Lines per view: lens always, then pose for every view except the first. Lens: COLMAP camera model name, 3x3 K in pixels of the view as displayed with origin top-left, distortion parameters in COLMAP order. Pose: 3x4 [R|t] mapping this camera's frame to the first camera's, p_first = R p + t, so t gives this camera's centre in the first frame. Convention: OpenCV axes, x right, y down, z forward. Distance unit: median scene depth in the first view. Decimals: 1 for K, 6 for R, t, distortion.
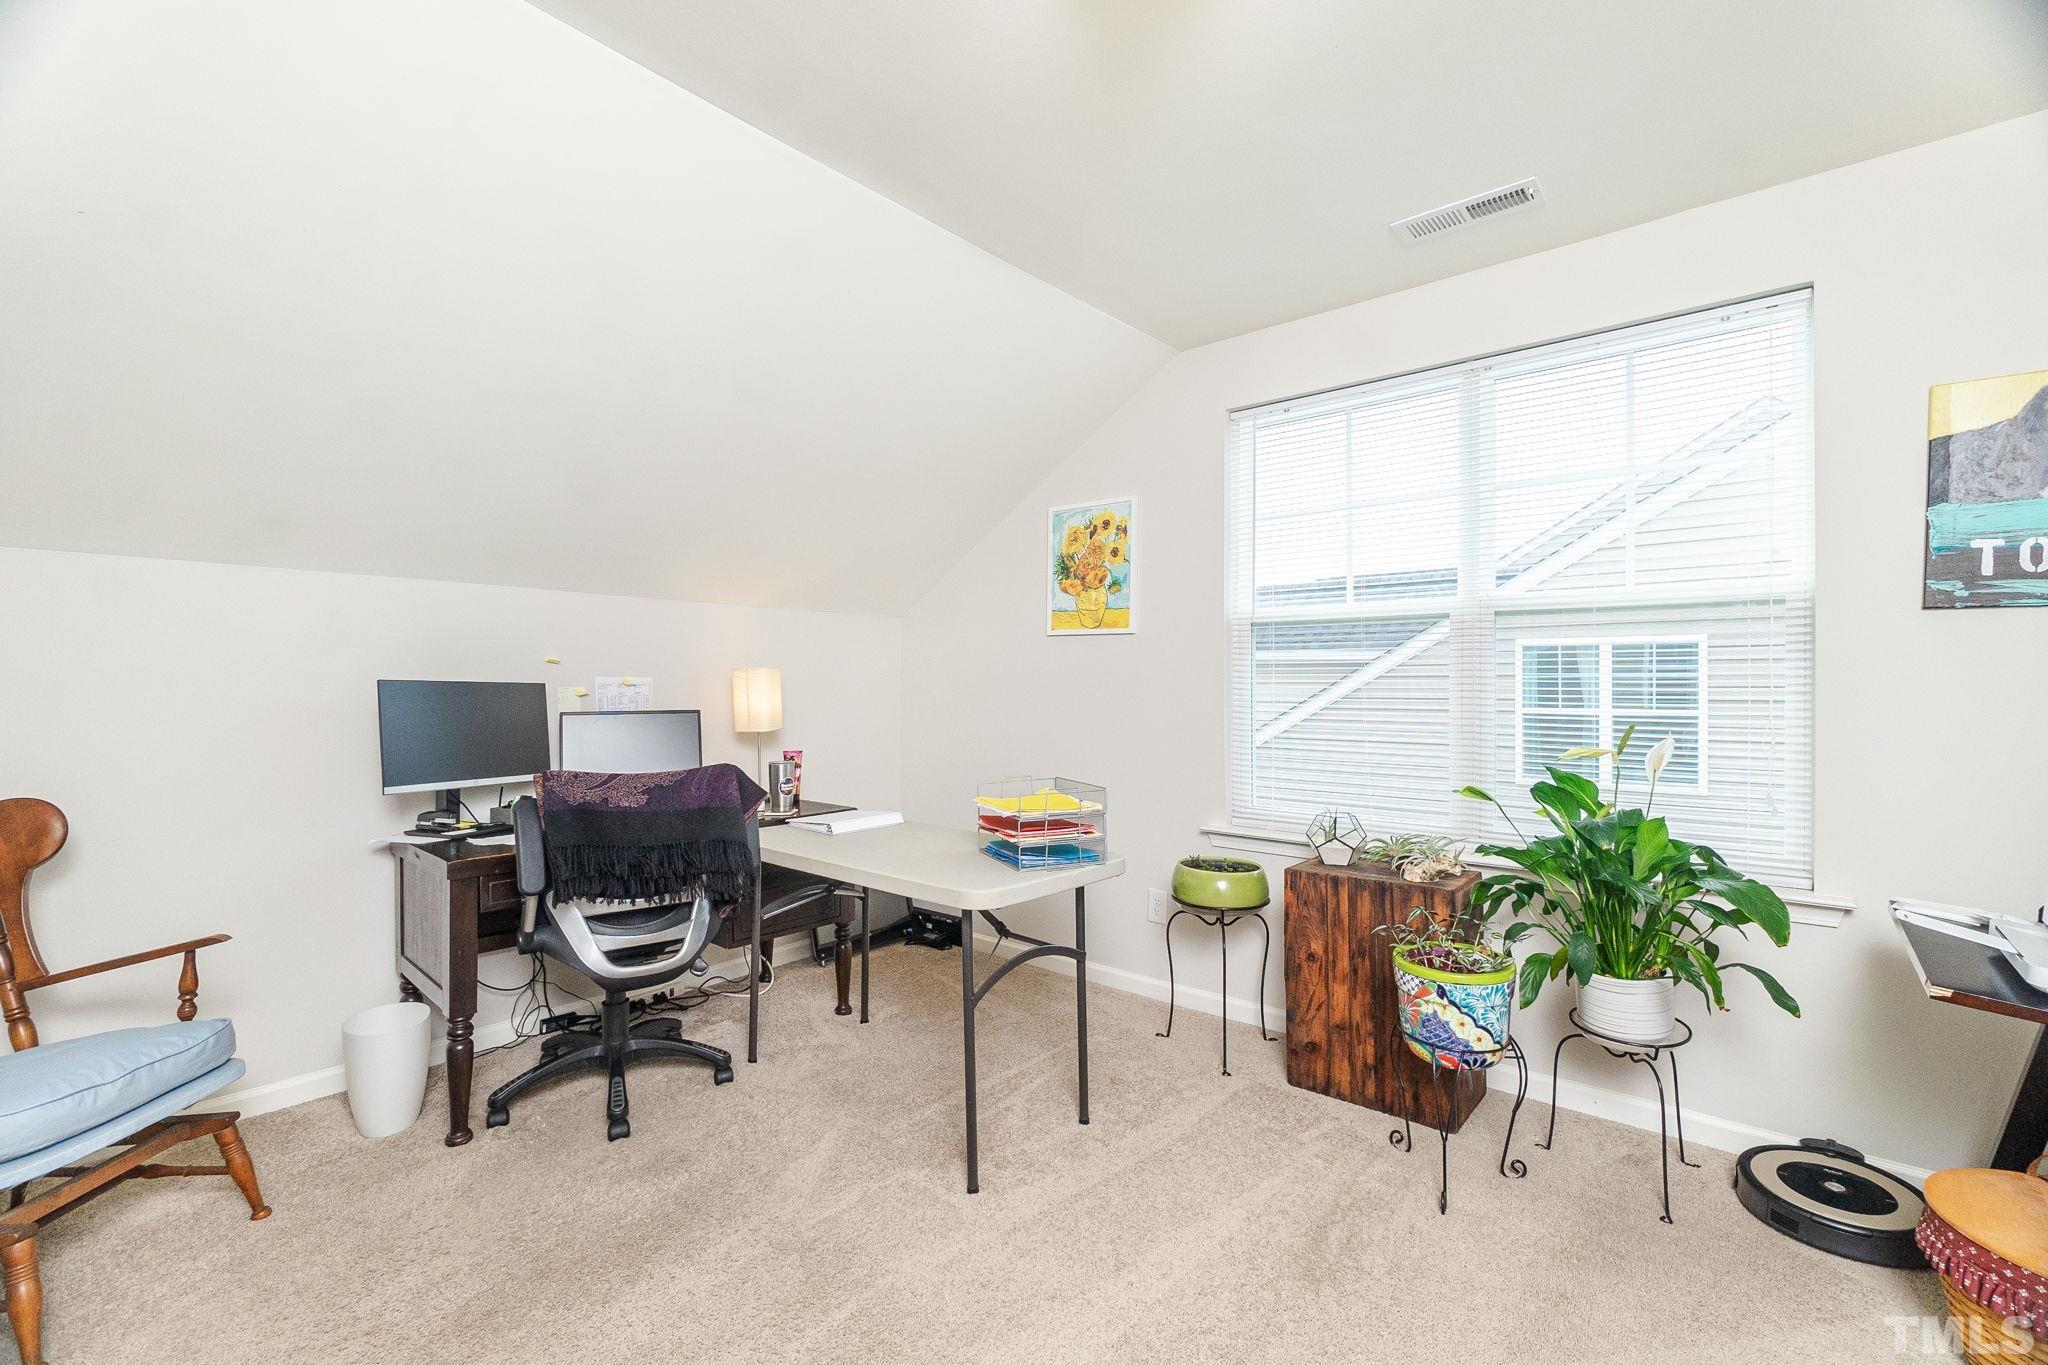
lens RADIAL K [[874.0, 0, 1021.3], [0, 874.0, 690.8], [0, 0, 1]] dist [-0.003954, -0.000359]
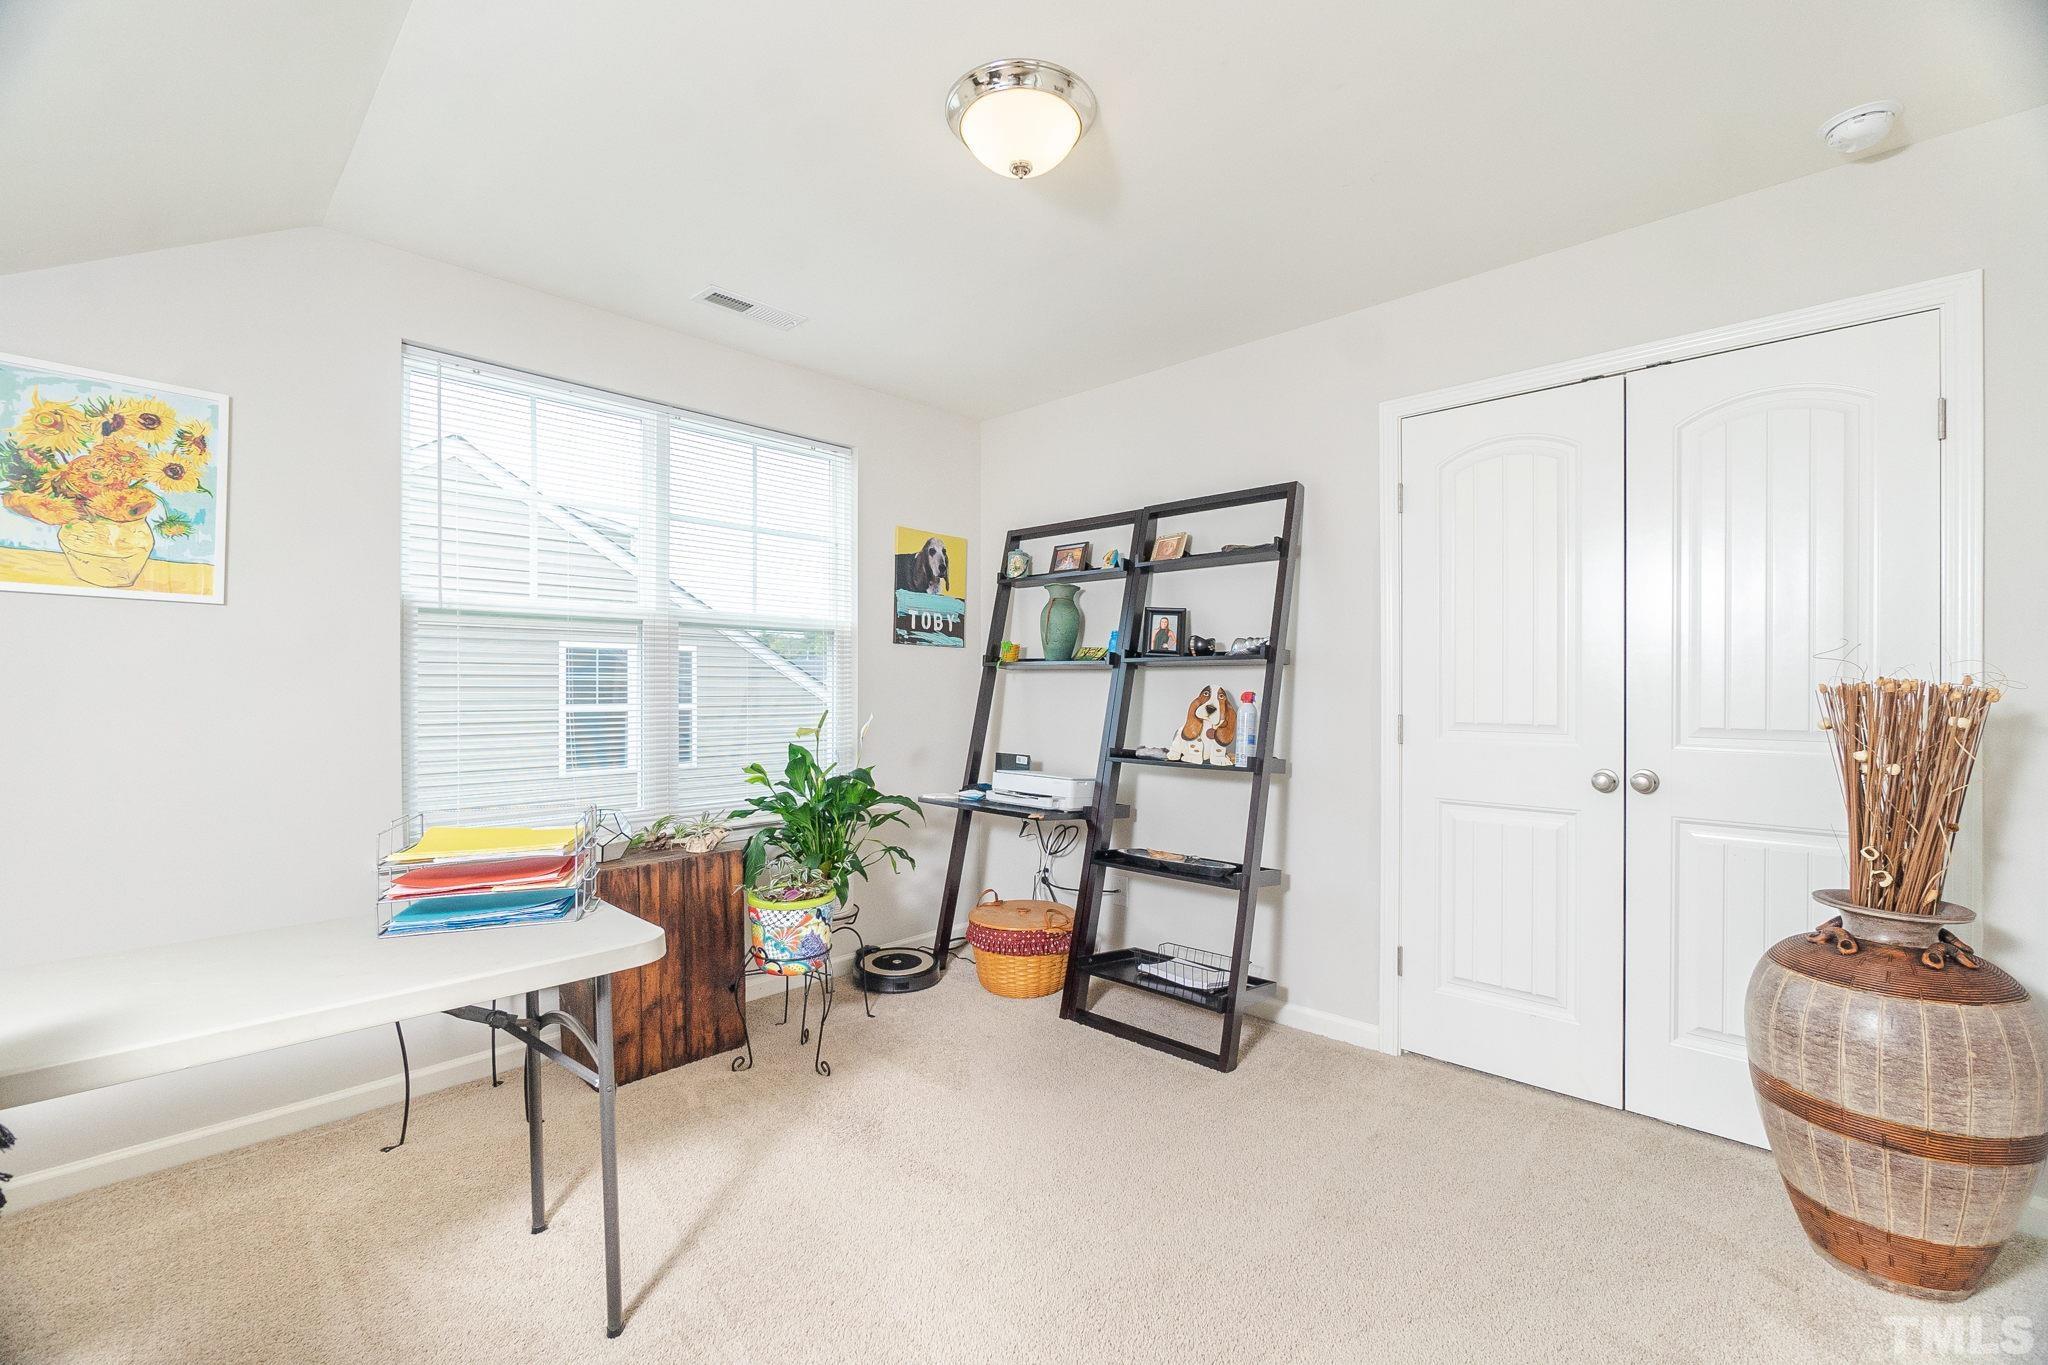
lens RADIAL K [[883.1, 0, 1022.6], [0, 883.1, 681.2], [0, 0, 1]] dist [-0.000550, 0.000067]
pose [[0.048256, 0.002697, 0.998831, -0.500450], [0.006699, 0.999973, -0.003023, -0.002049], [-0.998813, 0.006837, 0.048237, 0.365635]]
